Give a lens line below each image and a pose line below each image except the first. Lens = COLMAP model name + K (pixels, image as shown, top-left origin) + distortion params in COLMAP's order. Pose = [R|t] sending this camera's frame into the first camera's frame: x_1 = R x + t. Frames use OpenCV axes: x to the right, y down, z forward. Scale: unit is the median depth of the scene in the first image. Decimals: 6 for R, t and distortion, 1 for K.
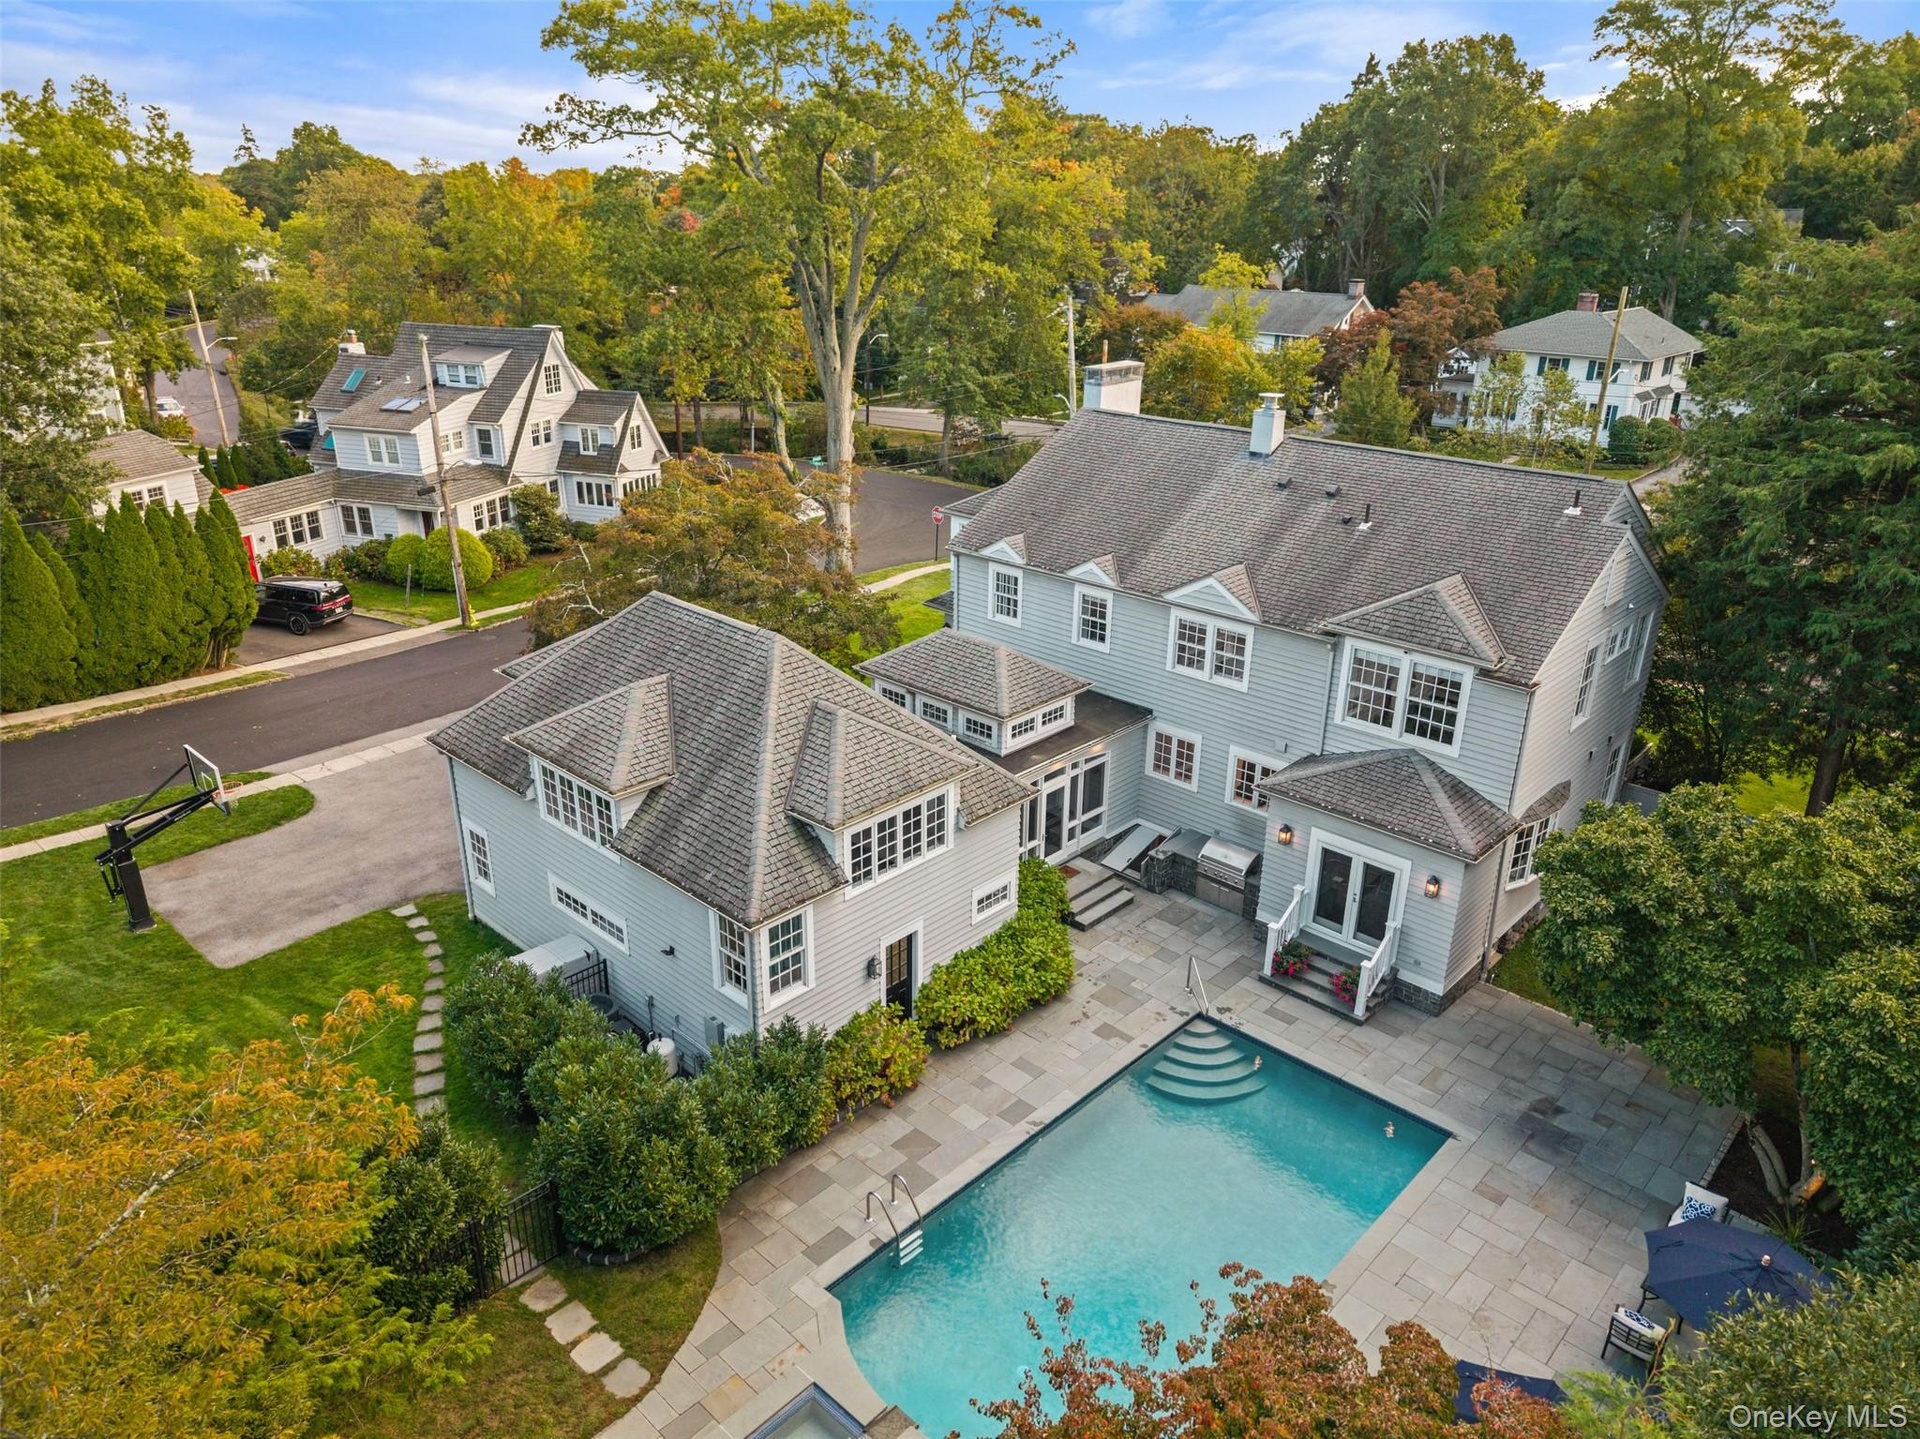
lens RADIAL K [[1261.6, 0, 943.2], [0, 1261.6, 732.8], [0, 0, 1]] dist [0.005496, -0.002309]
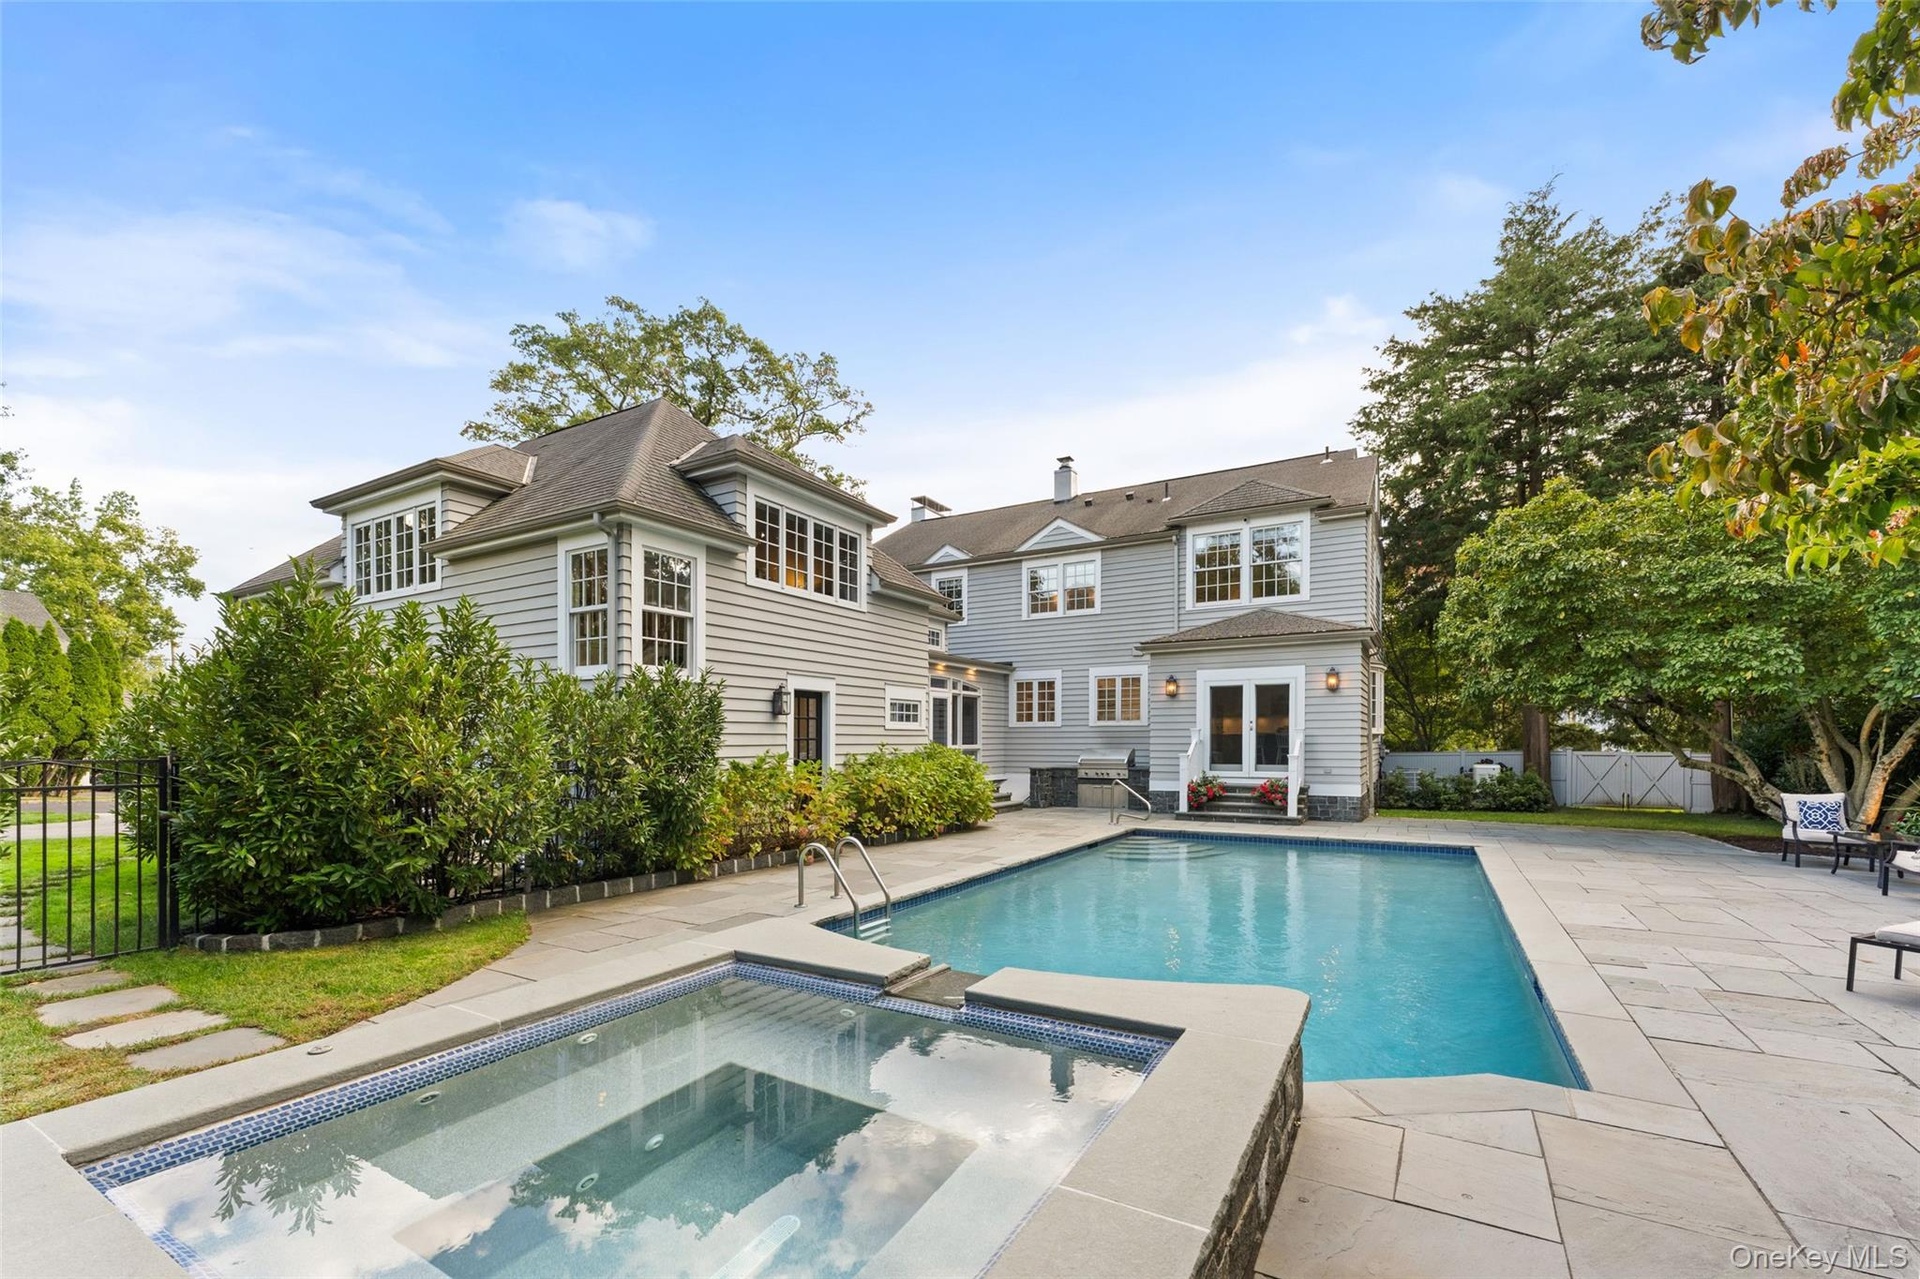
lens RADIAL K [[795.2, 0, 951.0], [0, 795.2, 750.7], [0, 0, 1]] dist [-0.001064, -0.000032]
pose [[0.973248, -0.008867, 0.229587, -0.057079], [0.094223, 0.926766, -0.363629, 0.353575], [-0.209549, 0.375534, 0.902809, 0.468983]]
